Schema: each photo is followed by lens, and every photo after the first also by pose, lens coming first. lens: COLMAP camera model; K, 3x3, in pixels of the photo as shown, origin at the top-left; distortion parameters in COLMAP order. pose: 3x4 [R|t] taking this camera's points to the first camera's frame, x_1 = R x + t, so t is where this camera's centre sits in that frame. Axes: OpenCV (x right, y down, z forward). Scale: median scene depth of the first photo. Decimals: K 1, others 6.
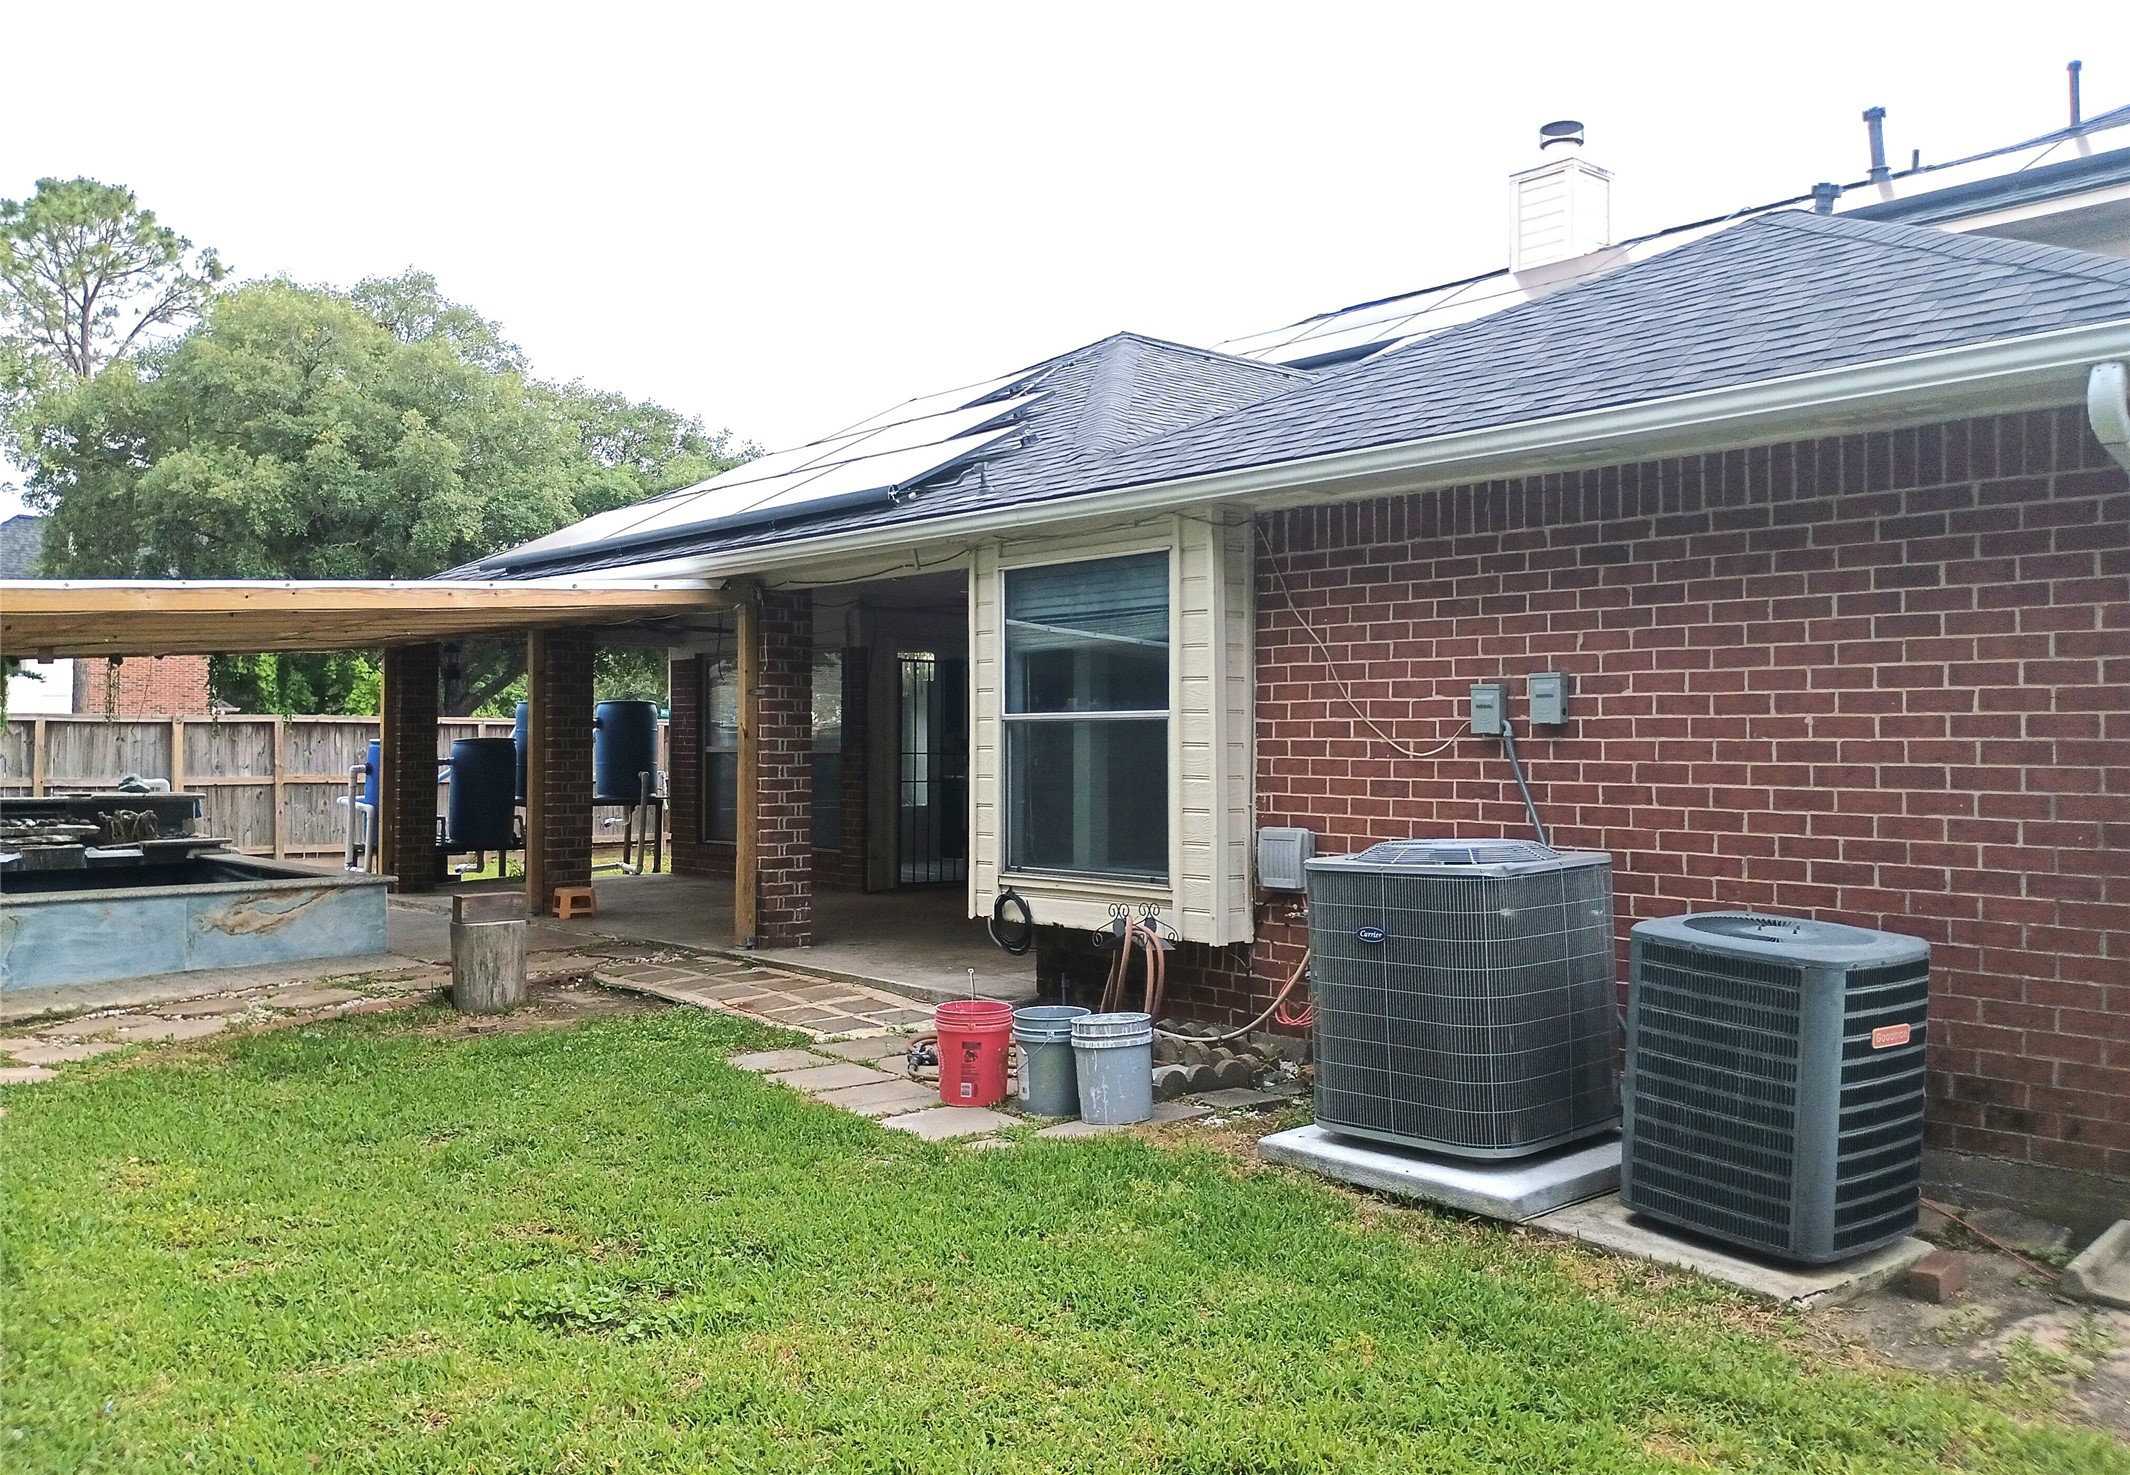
lens RADIAL K [[1716.2, 0, 1065.0], [0, 1716.2, 737.5], [0, 0, 1]] dist [0.010643, -0.013190]
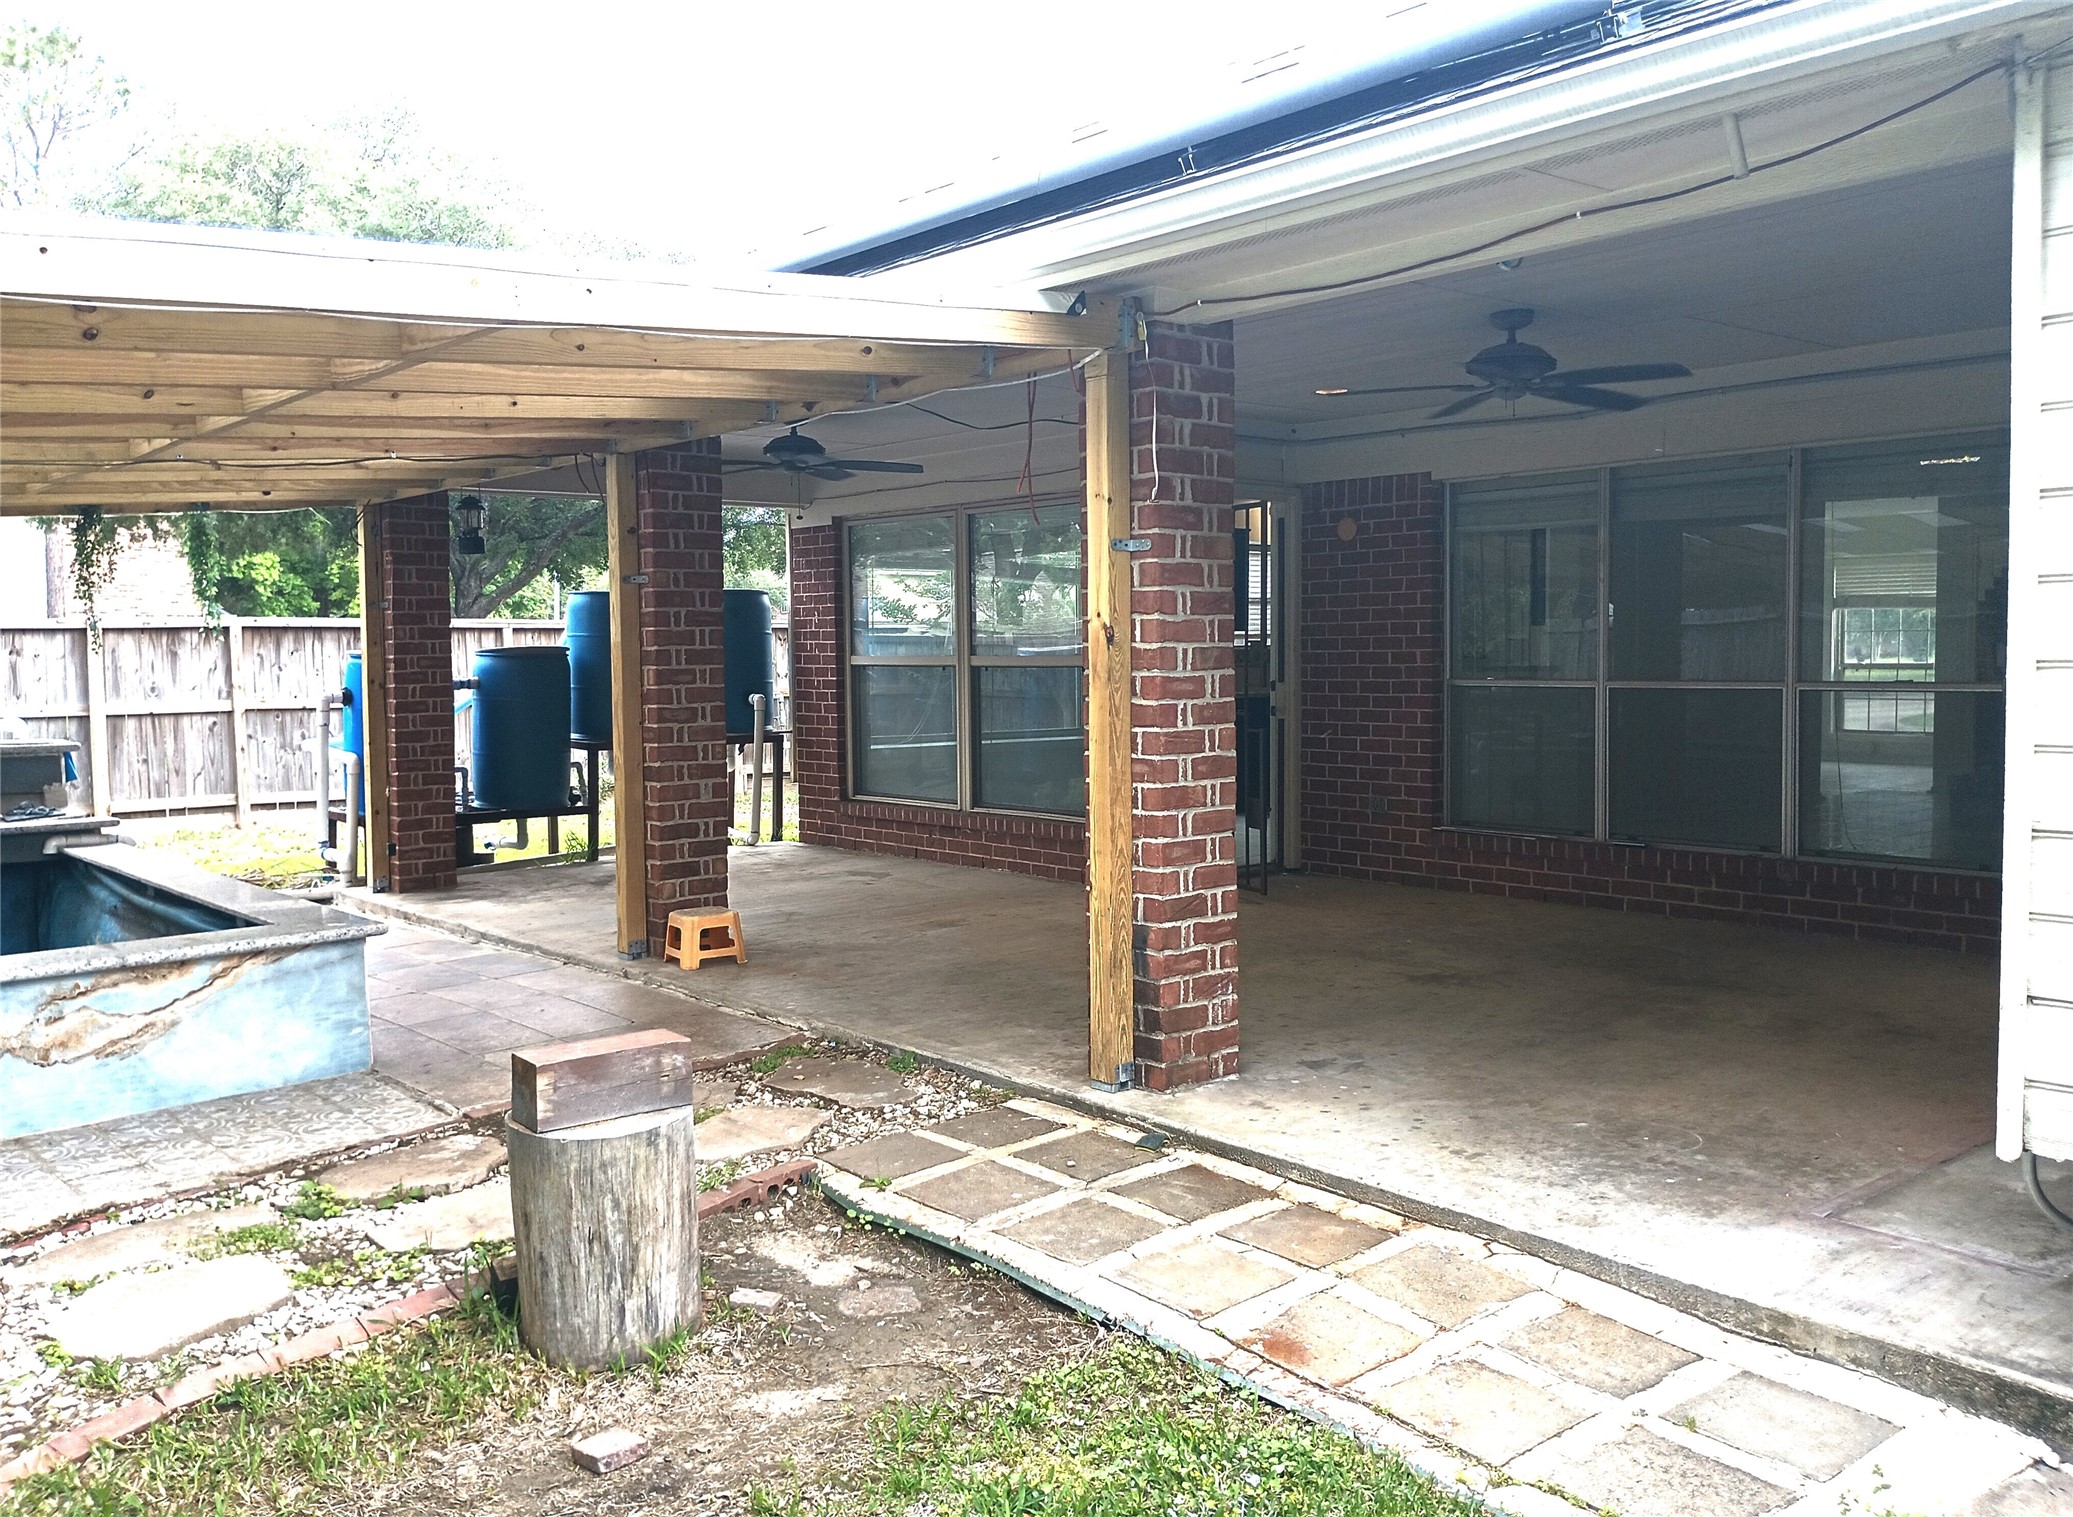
lens RADIAL K [[1688.3, 0, 1036.5], [0, 1688.3, 758.5], [0, 0, 1]] dist [0.023477, -0.012904]
pose [[0.999807, -0.009970, -0.016953, -0.153134], [0.011156, 0.997389, 0.071348, -0.001261], [0.016197, -0.071523, 0.997307, 0.415124]]
